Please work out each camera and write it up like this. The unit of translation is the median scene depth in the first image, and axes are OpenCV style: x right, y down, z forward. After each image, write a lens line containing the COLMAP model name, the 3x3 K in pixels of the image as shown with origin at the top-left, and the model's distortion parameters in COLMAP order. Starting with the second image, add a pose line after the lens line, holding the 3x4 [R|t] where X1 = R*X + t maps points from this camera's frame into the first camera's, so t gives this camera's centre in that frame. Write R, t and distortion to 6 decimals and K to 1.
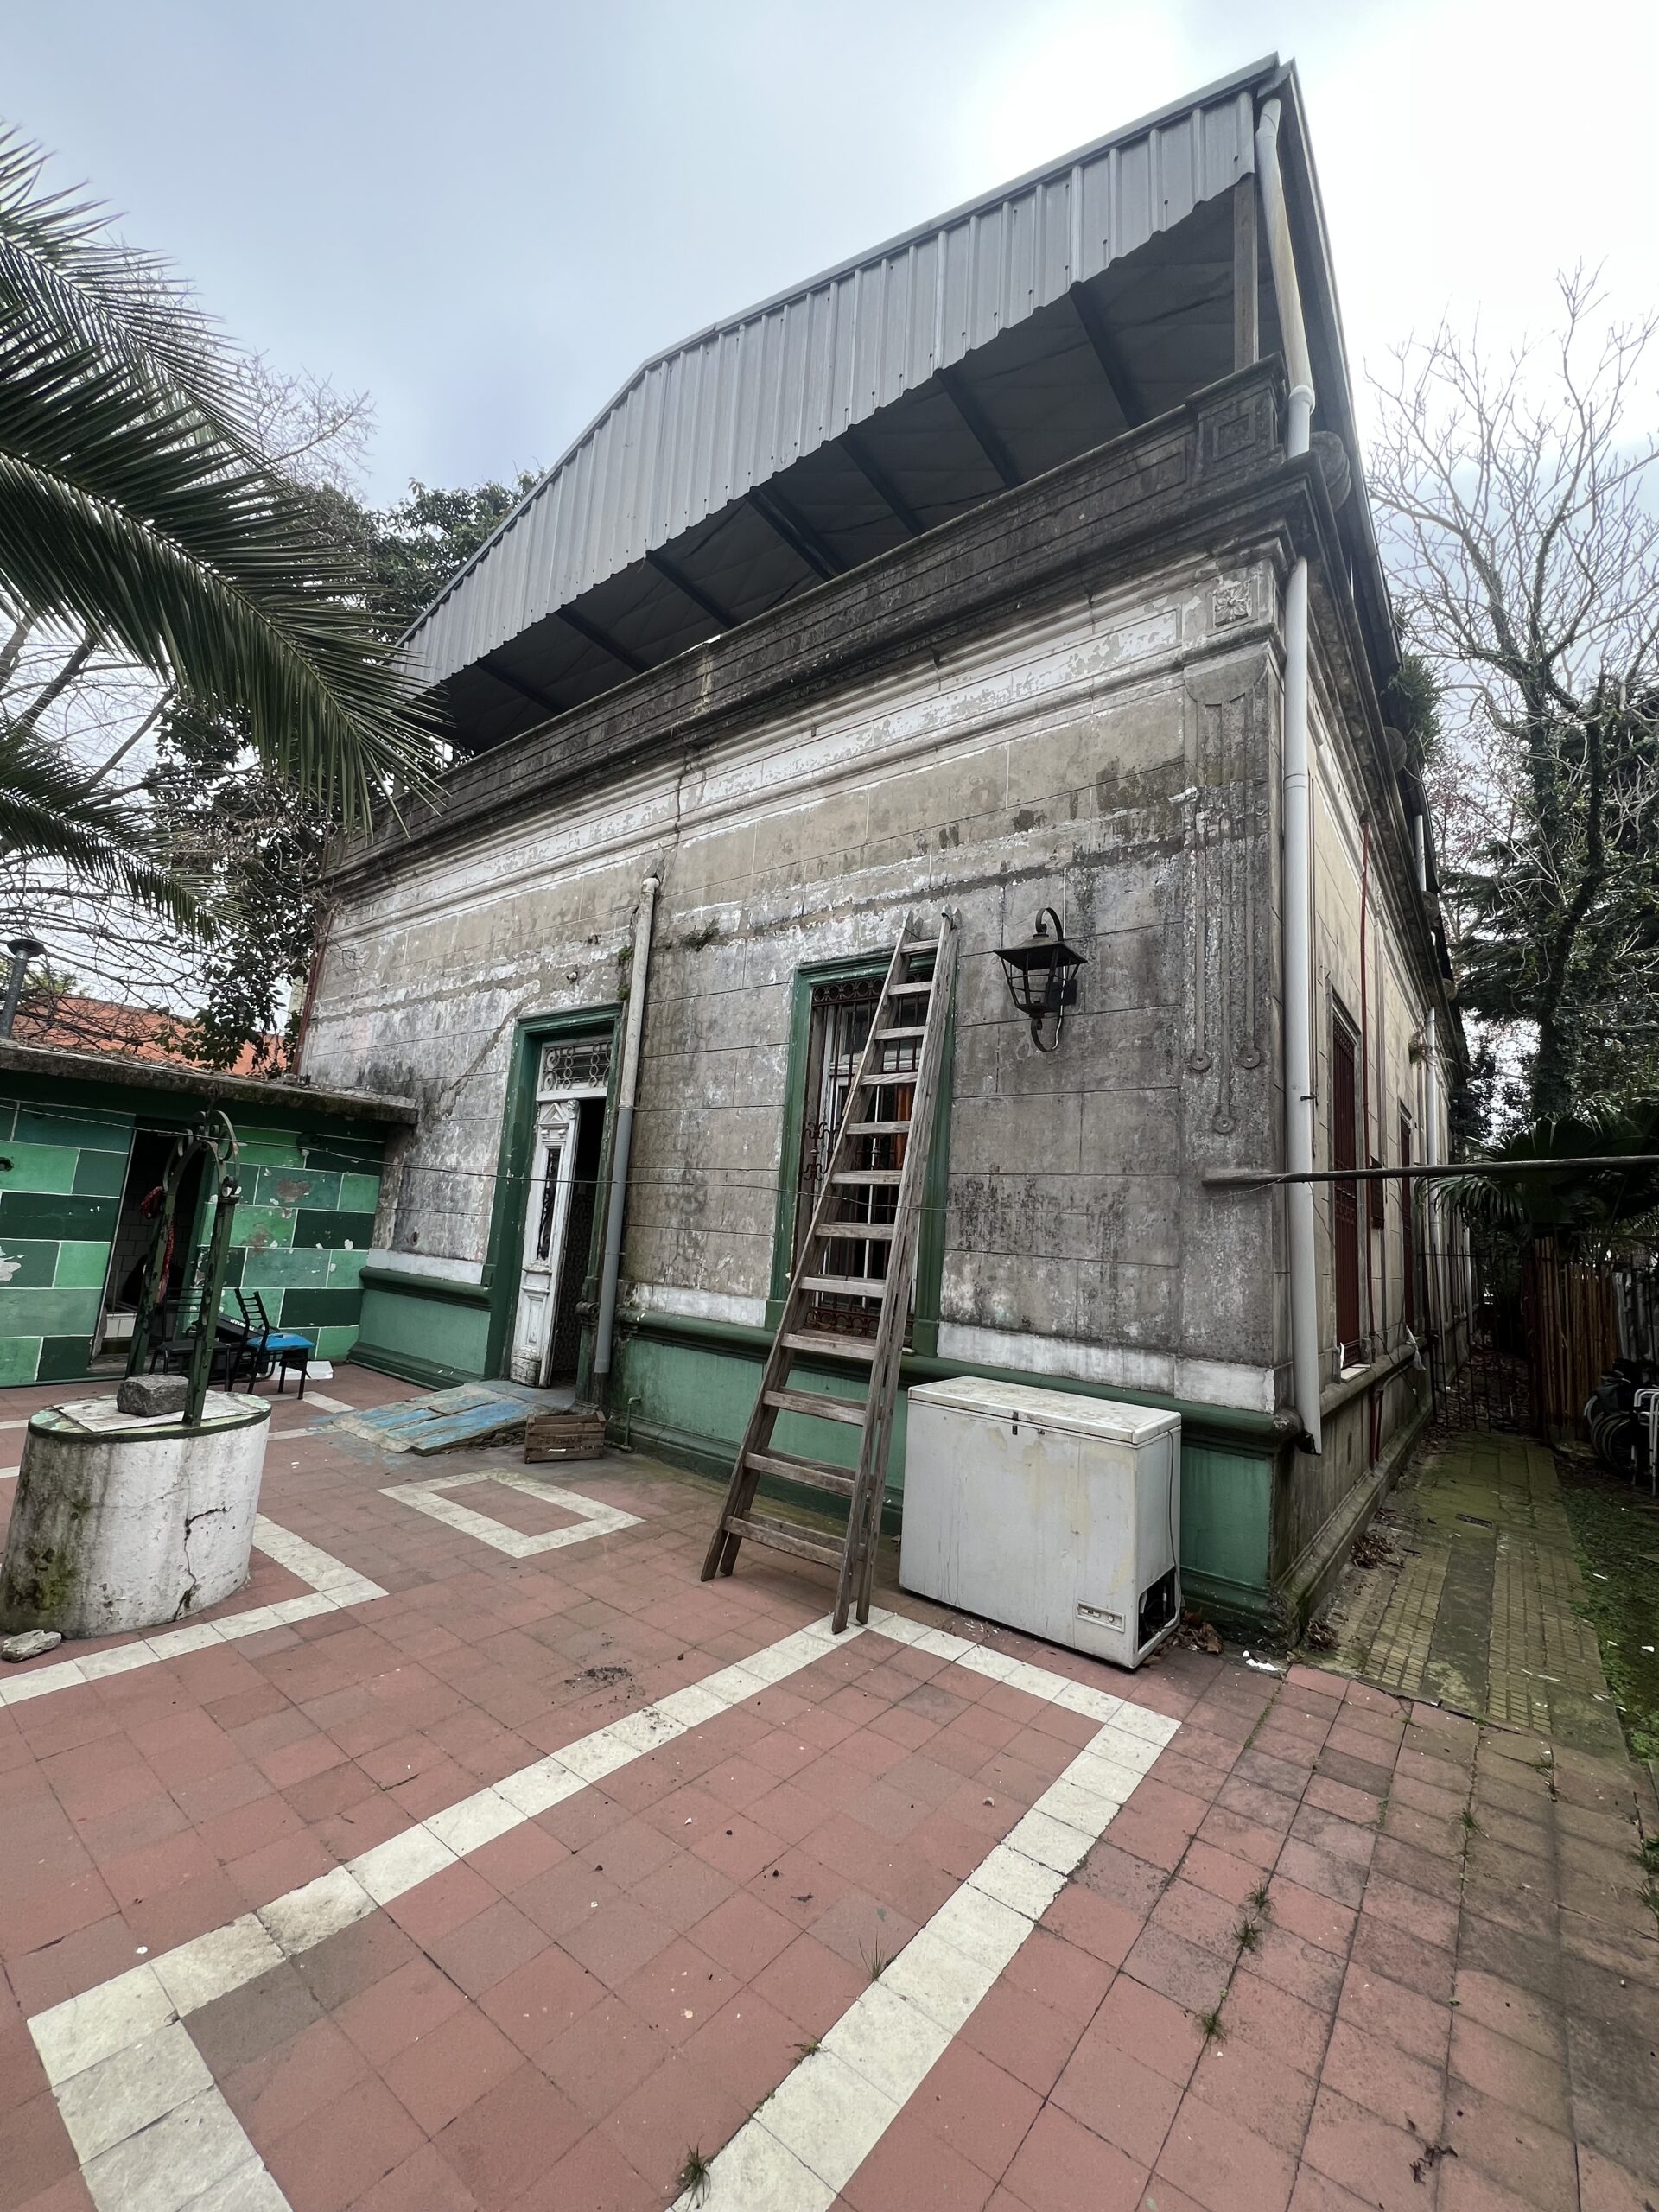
lens RADIAL K [[883.7, 0, 830.7], [0, 883.7, 1104.8], [0, 0, 1]] dist [-0.001240, 0.000485]
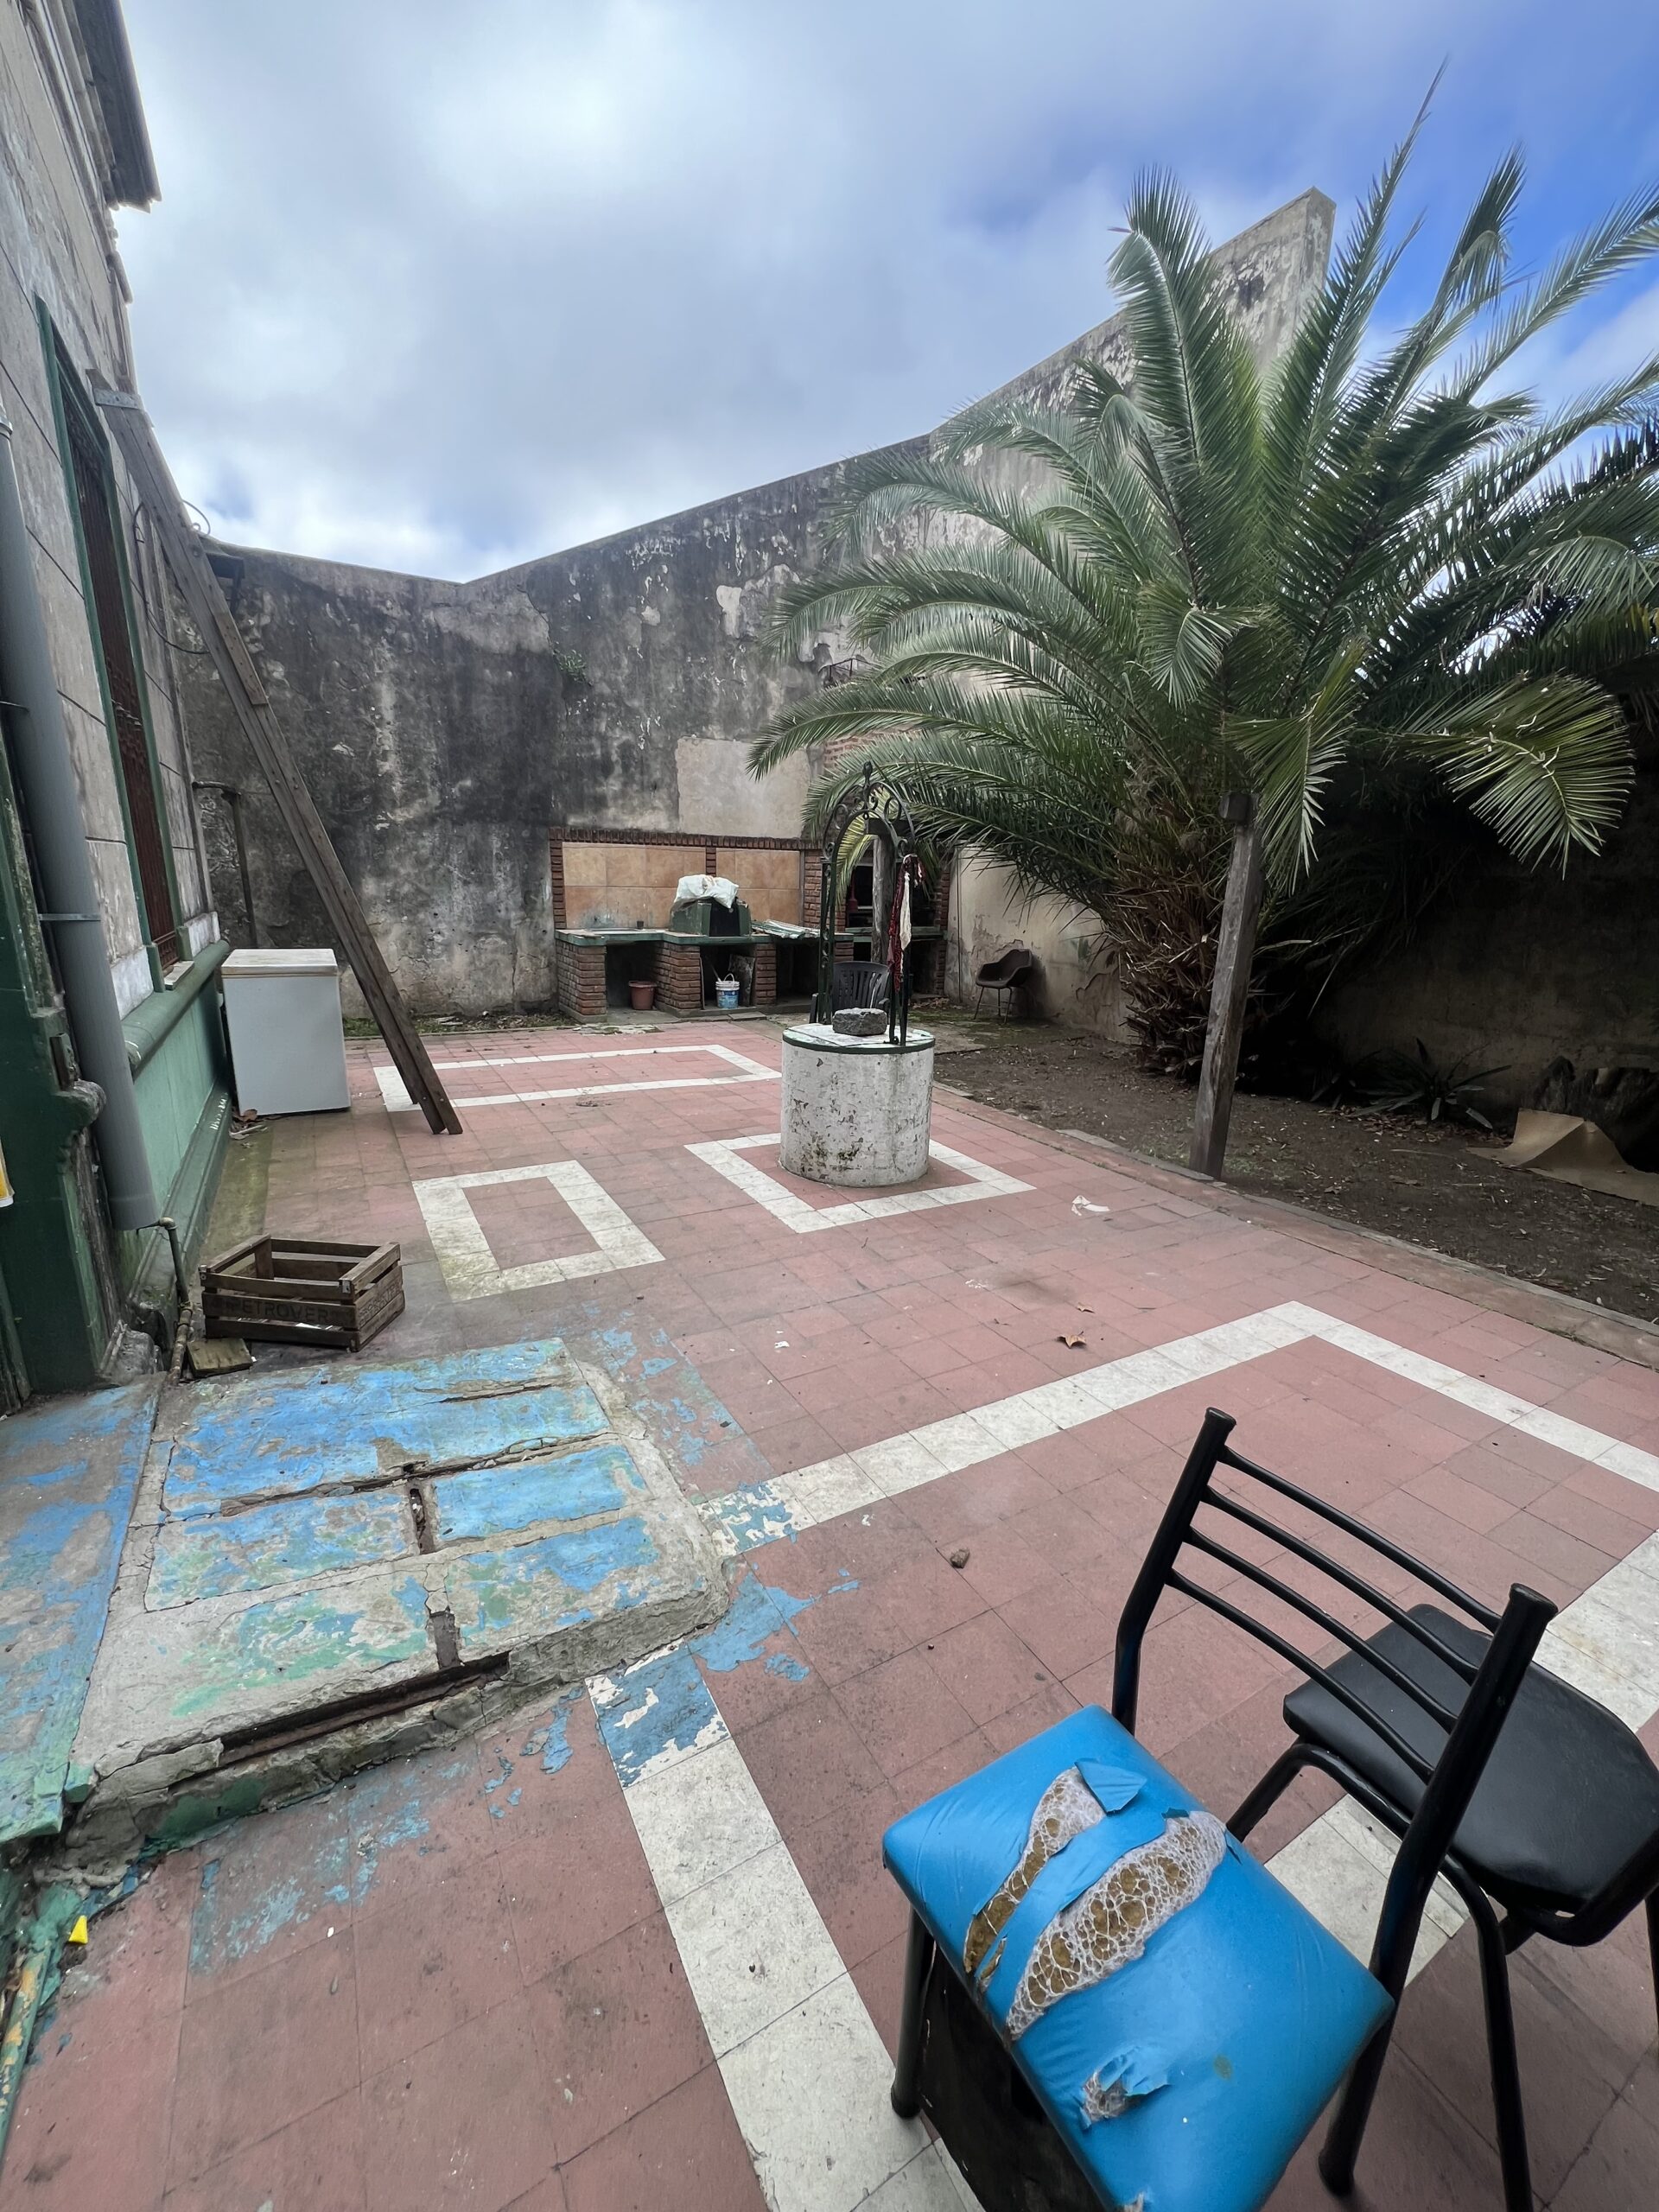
lens RADIAL K [[883.7, 0, 832.3], [0, 883.7, 1103.6], [0, 0, 1]] dist [-0.001240, 0.000485]
pose [[-0.920957, -0.182192, 0.344448, -0.954554], [-0.140862, 0.979843, 0.141650, 0.218484], [-0.363313, 0.081934, -0.928057, 1.777434]]
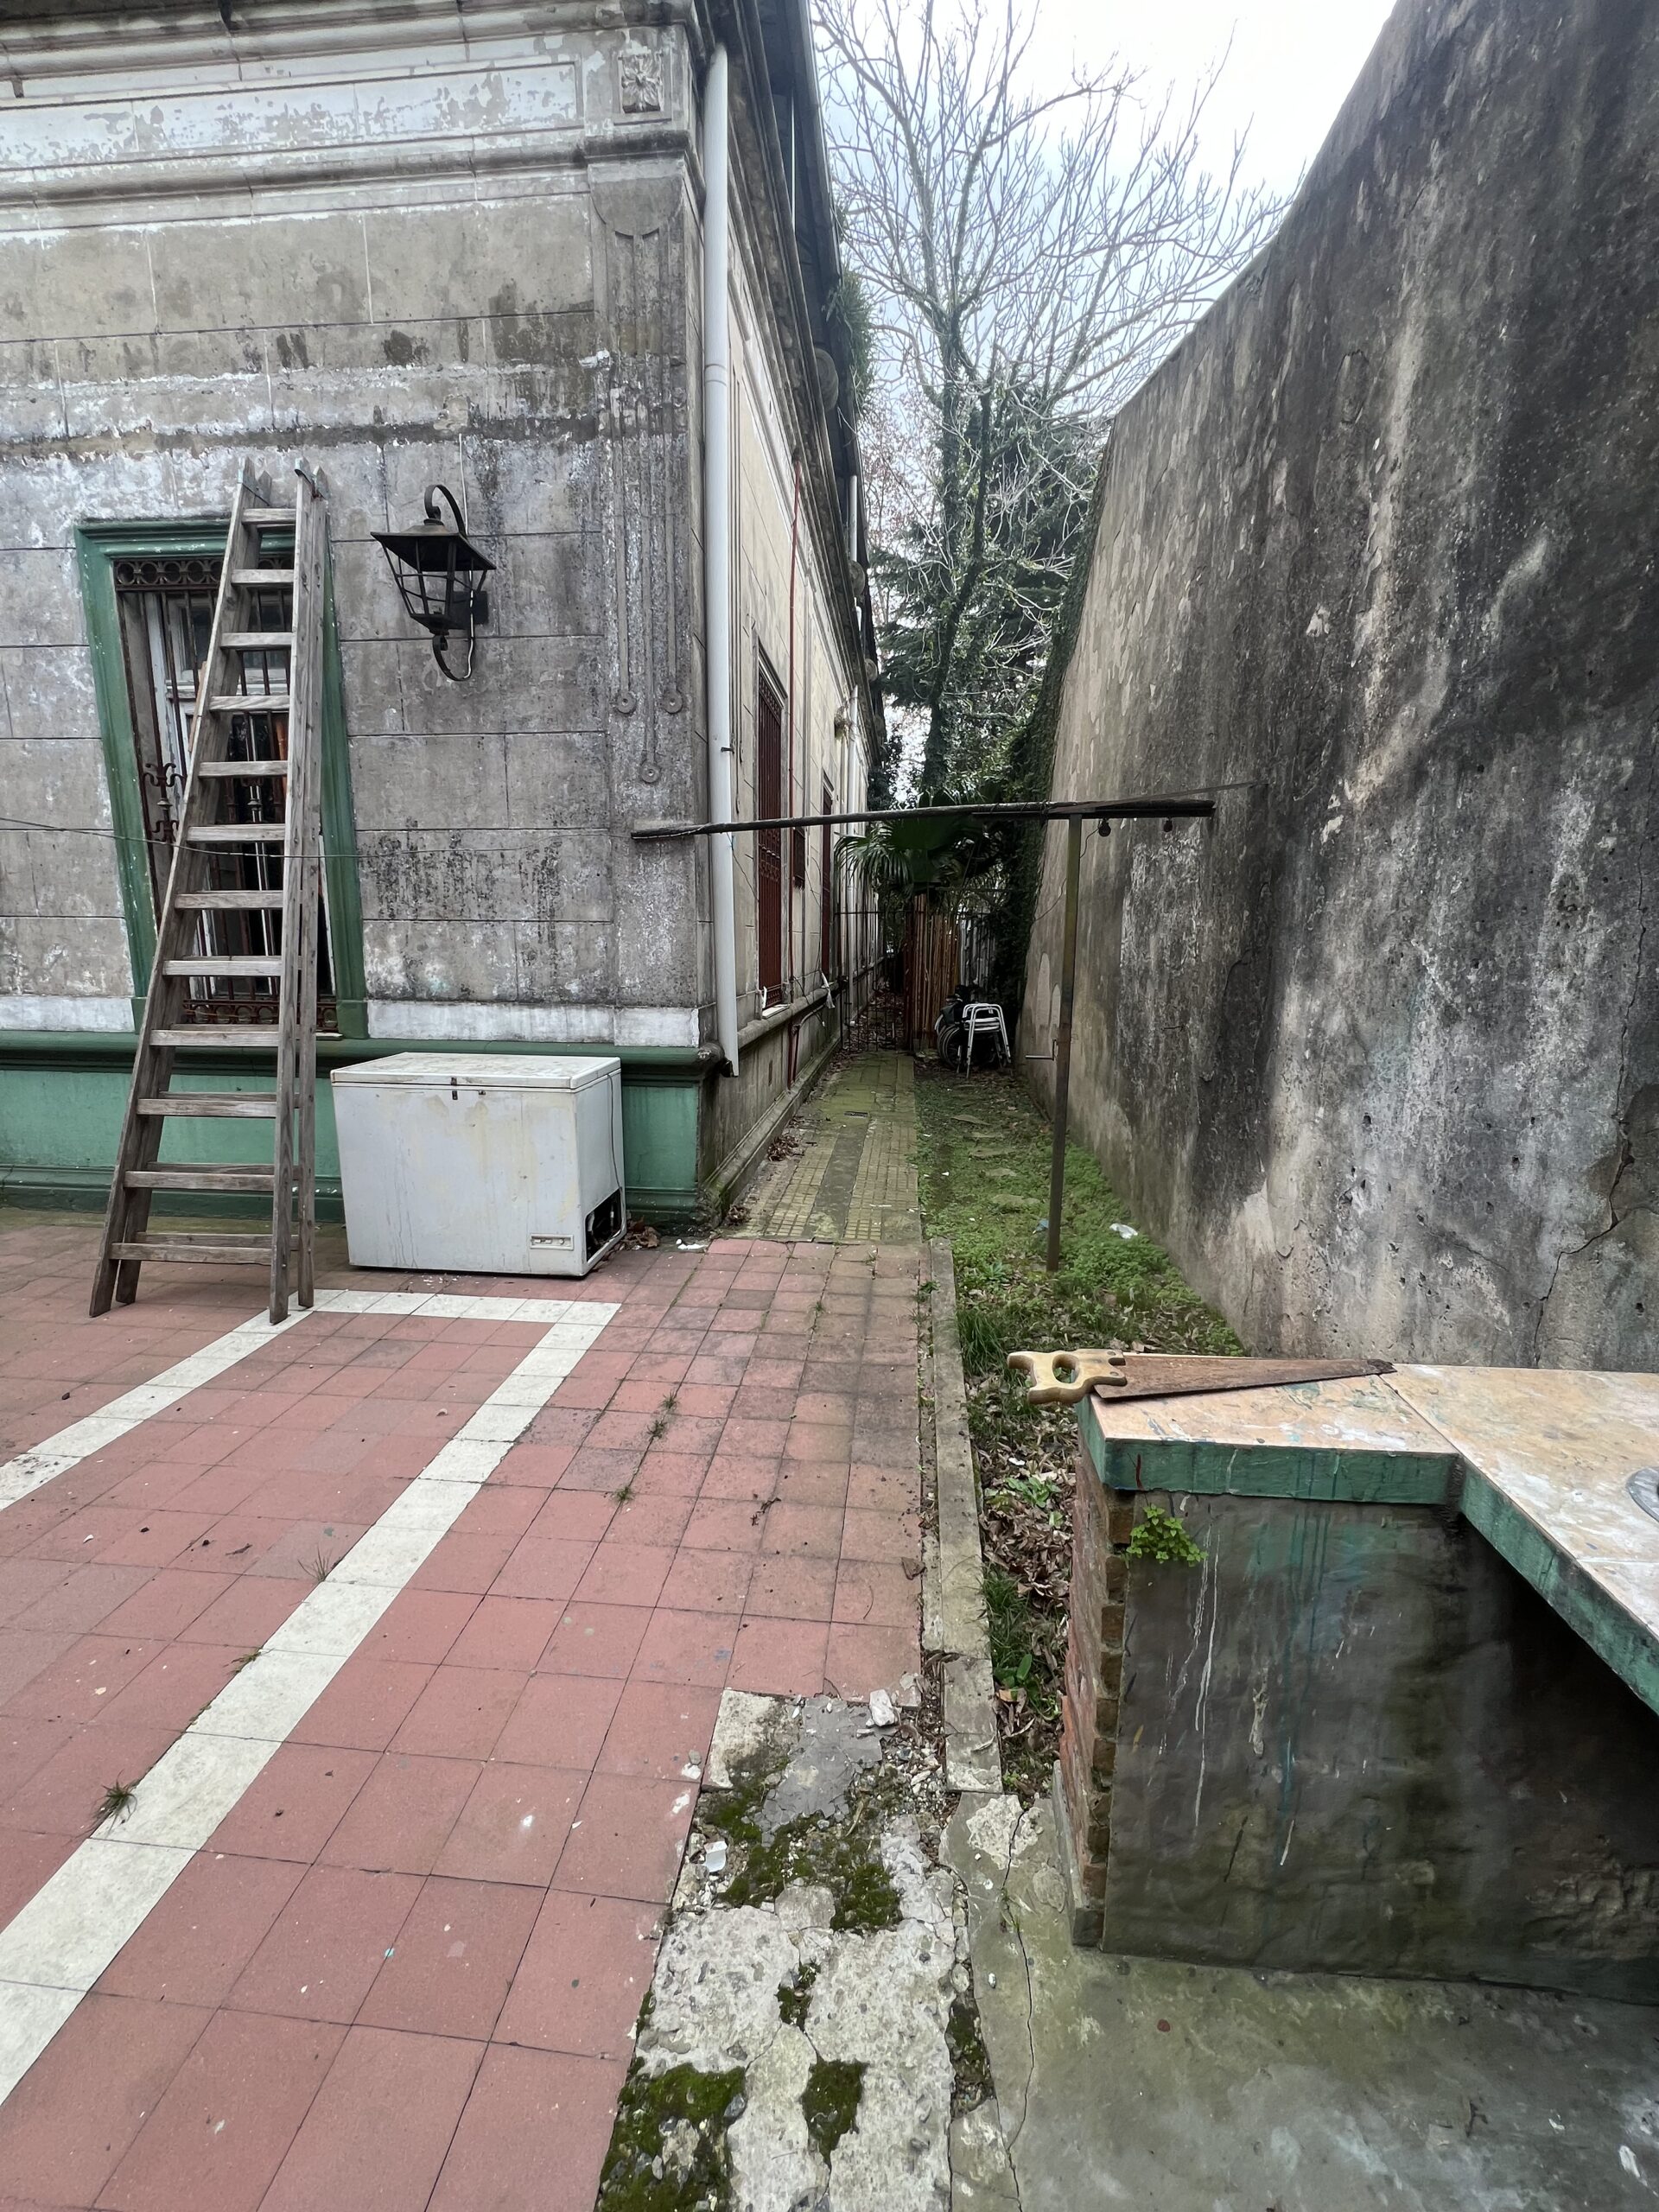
lens RADIAL K [[883.7, 0, 826.6], [0, 883.7, 1105.4], [0, 0, 1]] dist [-0.001240, 0.000485]
pose [[0.846317, -0.158163, 0.508658, 0.044871], [-0.028537, 0.940069, 0.339787, 0.026262], [-0.531915, -0.302083, 0.791083, 0.000709]]
